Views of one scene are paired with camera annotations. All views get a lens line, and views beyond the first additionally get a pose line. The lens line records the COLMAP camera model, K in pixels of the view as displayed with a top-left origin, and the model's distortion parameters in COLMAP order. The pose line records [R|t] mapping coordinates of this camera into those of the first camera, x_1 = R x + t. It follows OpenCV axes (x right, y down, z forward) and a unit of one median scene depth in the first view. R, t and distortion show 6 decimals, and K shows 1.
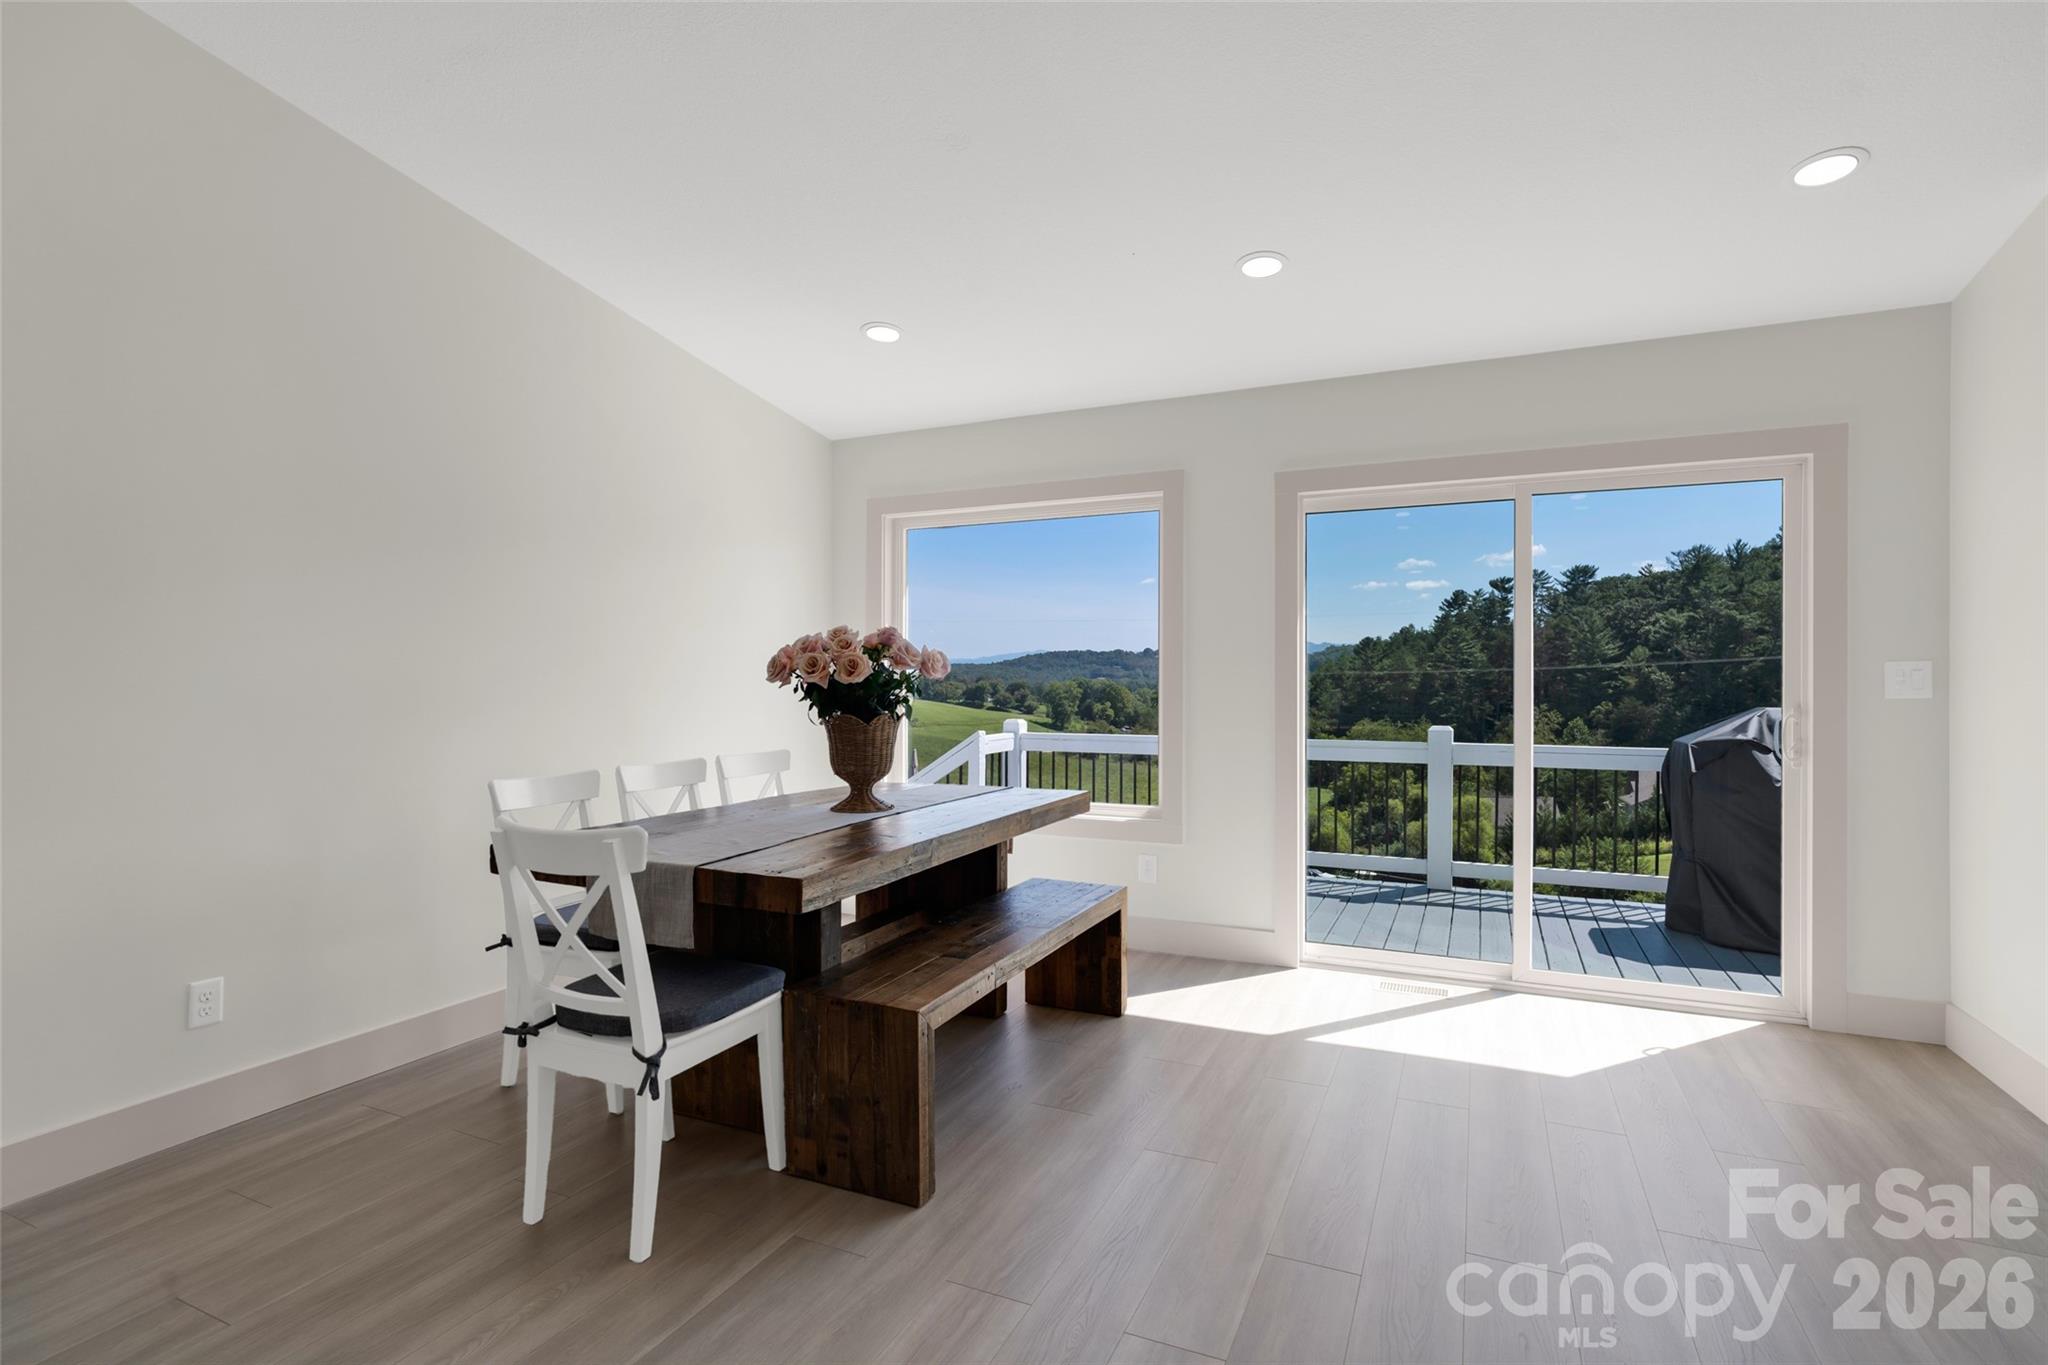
lens RADIAL K [[956.5, 0, 1031.1], [0, 956.5, 682.3], [0, 0, 1]] dist [-0.011310, -0.000702]
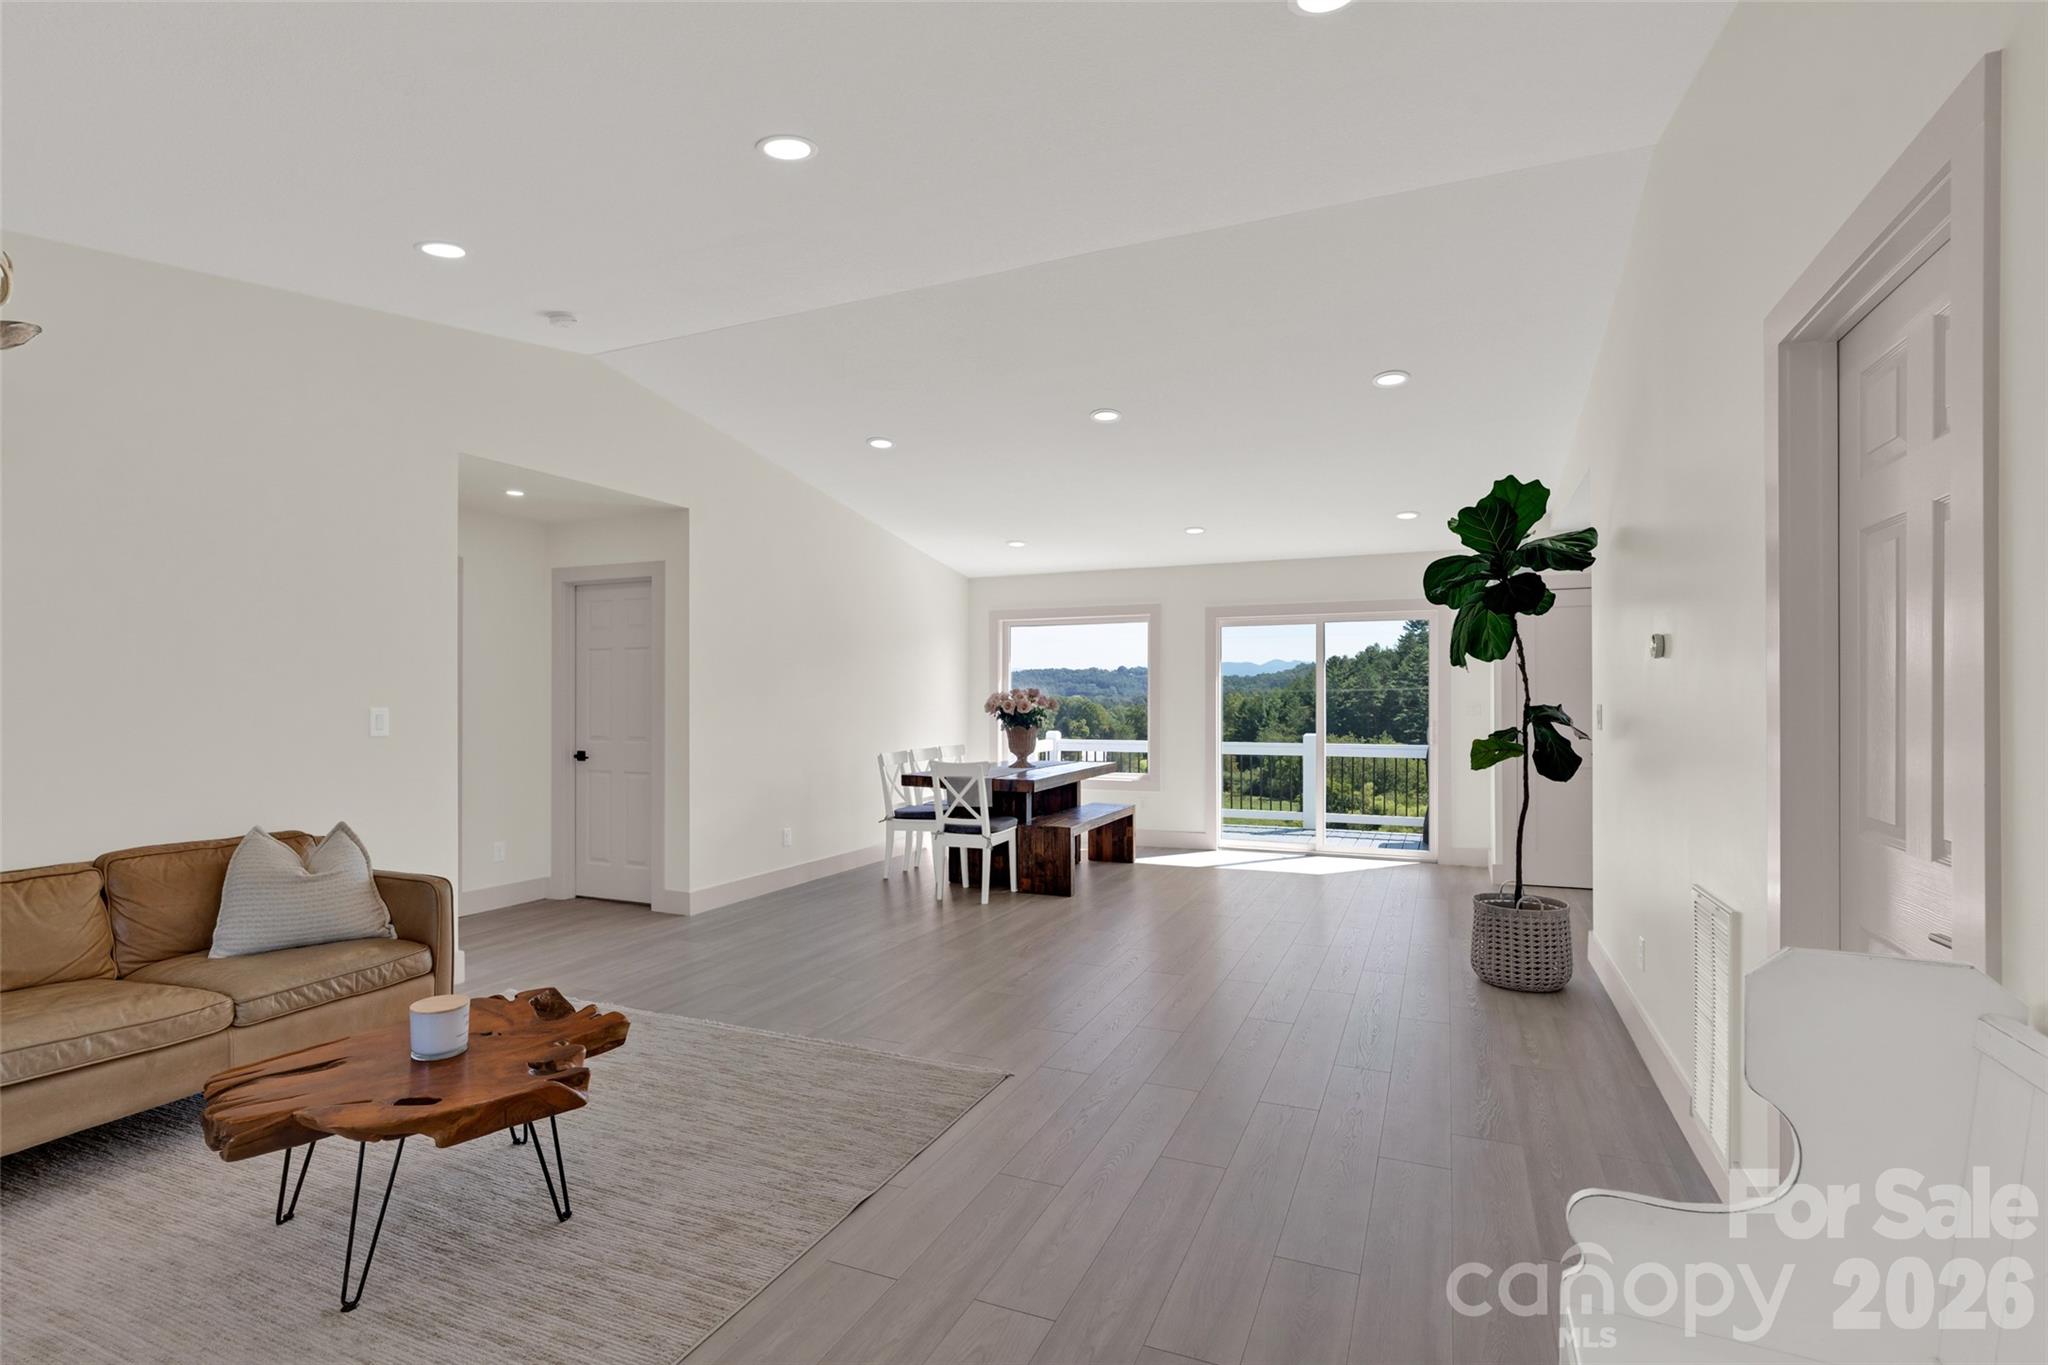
lens RADIAL K [[956.5, 0, 1022.7], [0, 956.5, 699.8], [0, 0, 1]] dist [-0.011310, -0.000702]
pose [[0.999825, -0.002096, 0.018565, -0.095758], [0.002092, 0.999998, 0.000217, -0.013115], [-0.018565, -0.000178, 0.999828, -0.573940]]
